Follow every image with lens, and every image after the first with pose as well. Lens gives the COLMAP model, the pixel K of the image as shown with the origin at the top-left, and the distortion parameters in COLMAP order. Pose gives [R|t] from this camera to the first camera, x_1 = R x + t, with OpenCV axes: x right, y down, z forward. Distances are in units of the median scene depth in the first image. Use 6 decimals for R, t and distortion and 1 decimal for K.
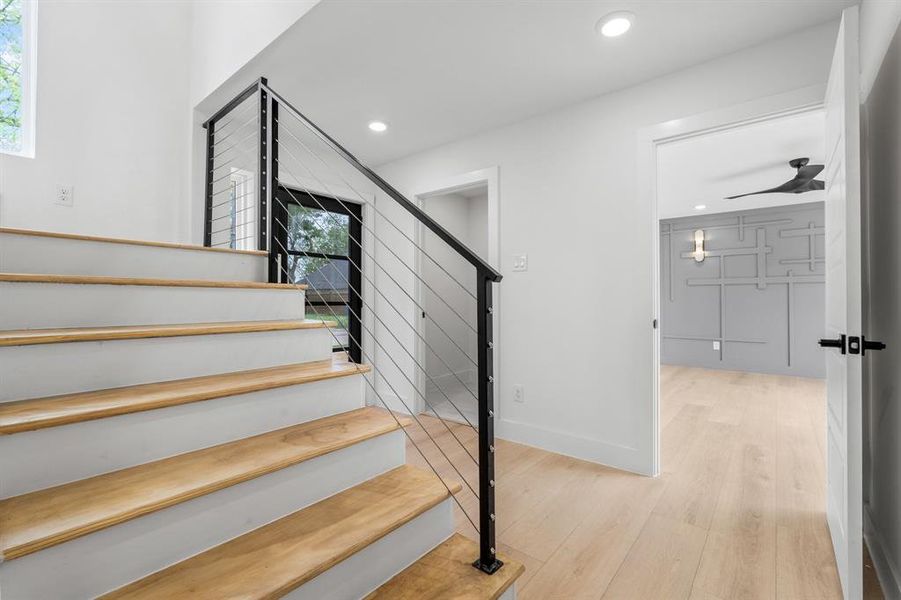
lens RADIAL K [[398.0, 0, 450.2], [0, 398.0, 294.1], [0, 0, 1]] dist [-0.003453, 0.000415]
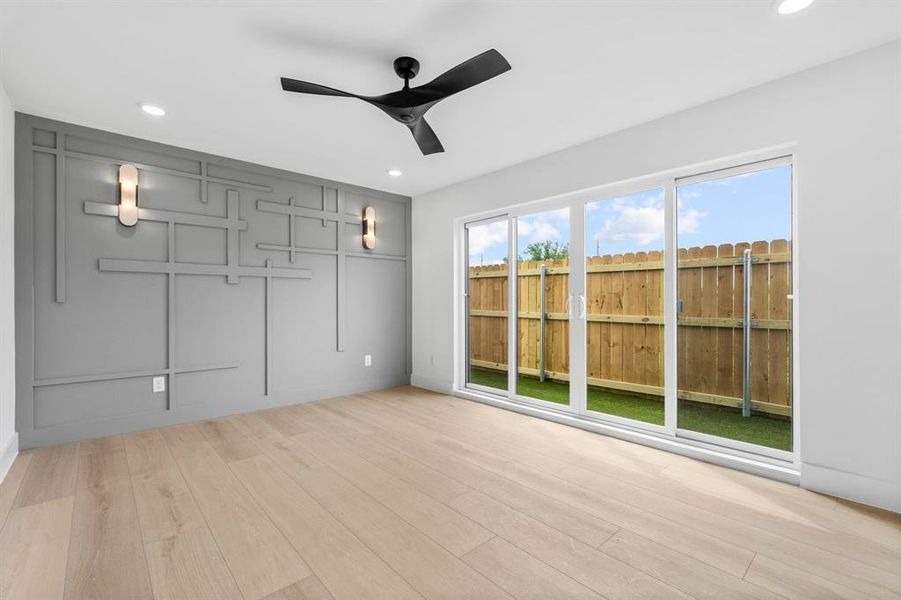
lens RADIAL K [[398.0, 0, 452.5], [0, 398.0, 301.0], [0, 0, 1]] dist [-0.003453, 0.000415]
pose [[0.142372, 0.005026, 0.989800, 0.190196], [-0.008809, 0.999954, -0.003810, 0.013272], [-0.989774, -0.008176, 0.142410, 0.539839]]
